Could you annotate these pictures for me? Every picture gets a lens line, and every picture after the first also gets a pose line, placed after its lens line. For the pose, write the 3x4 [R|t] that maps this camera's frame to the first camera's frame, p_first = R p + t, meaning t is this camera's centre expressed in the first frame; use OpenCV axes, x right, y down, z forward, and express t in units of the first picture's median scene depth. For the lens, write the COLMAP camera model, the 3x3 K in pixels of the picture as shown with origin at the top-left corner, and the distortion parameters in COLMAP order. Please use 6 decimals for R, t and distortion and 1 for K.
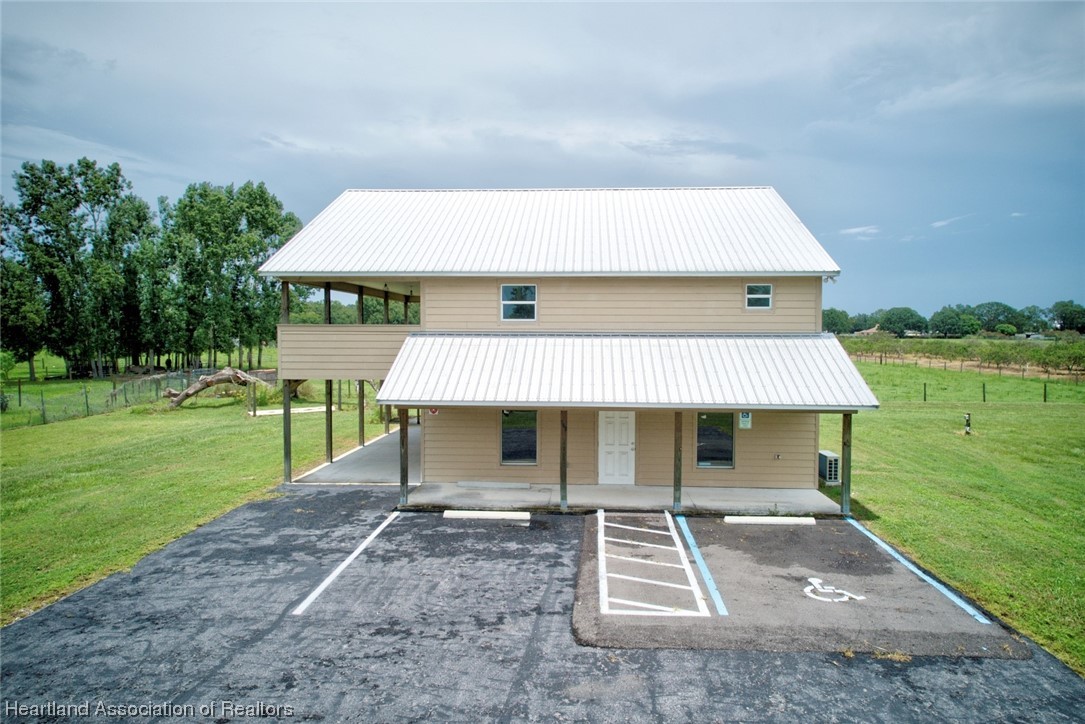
lens RADIAL K [[711.7, 0, 542.5], [0, 711.7, 362.0], [0, 0, 1]] dist [-0.003884, 0.002863]
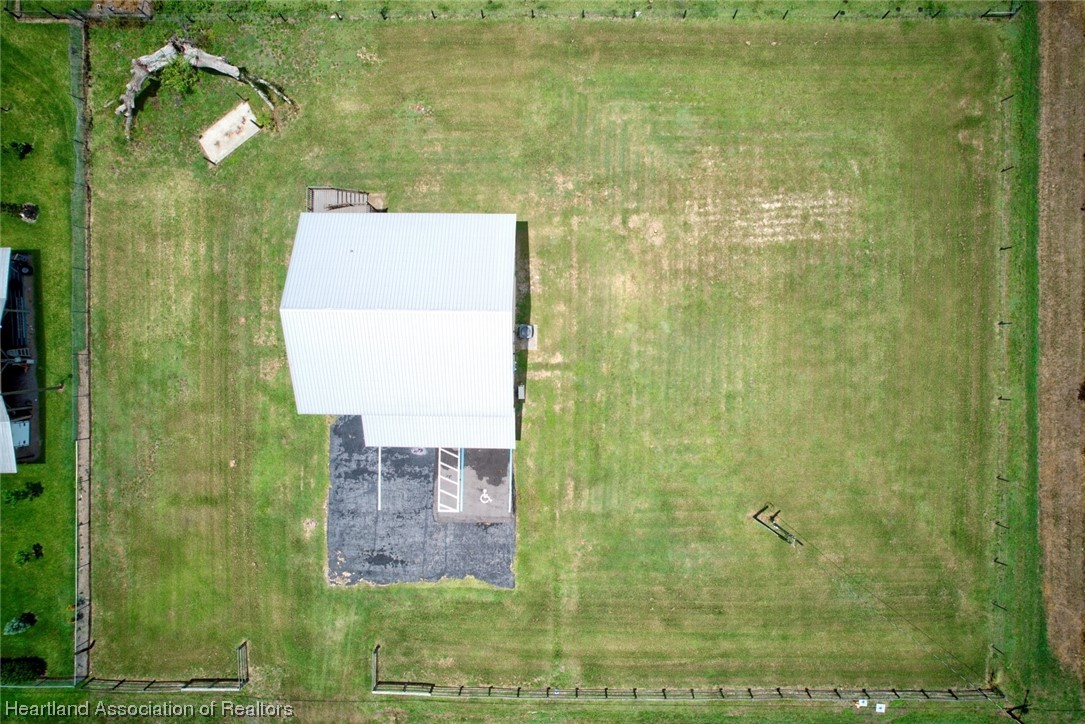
lens RADIAL K [[705.4, 0, 542.5], [0, 705.4, 362.0], [0, 0, 1]] dist [-0.059714, 0.002039]
pose [[0.998656, -0.049246, -0.016144, 0.779995], [0.017823, 0.033839, 0.999268, -3.823190], [-0.048663, -0.998213, 0.034671, 1.484649]]
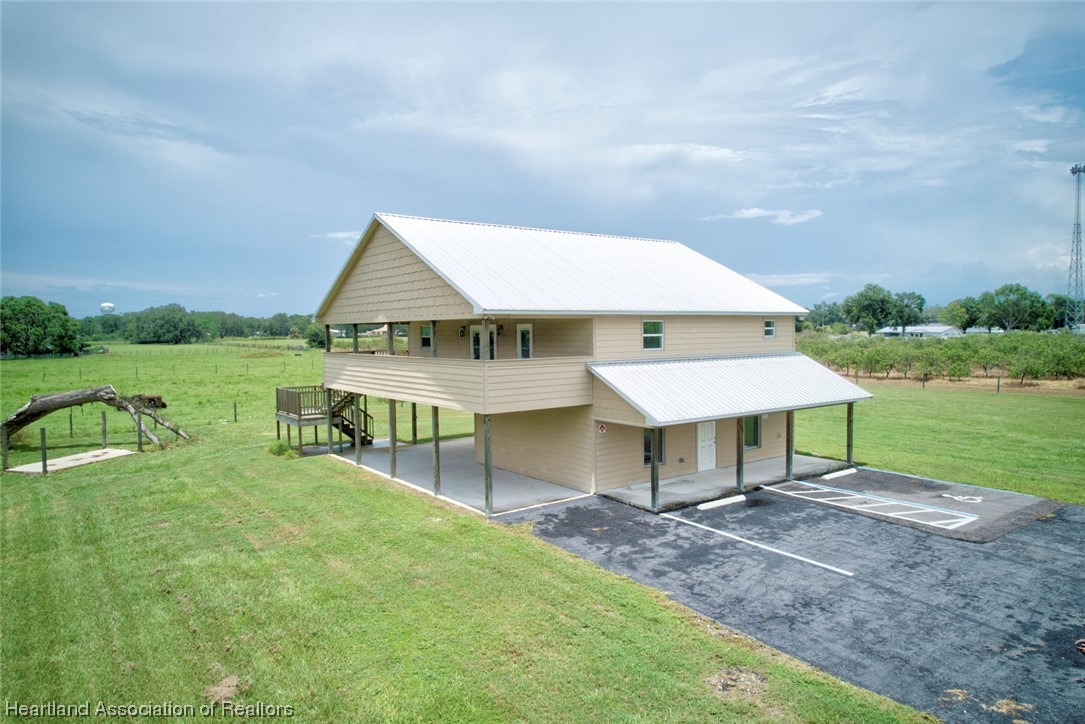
lens RADIAL K [[699.6, 0, 542.5], [0, 699.6, 362.0], [0, 0, 1]] dist [-0.007935, 0.001758]
pose [[0.766857, -0.042878, 0.640384, -1.364446], [0.041250, 0.998996, 0.017492, -0.093647], [-0.640491, 0.013002, 0.767856, 0.264297]]
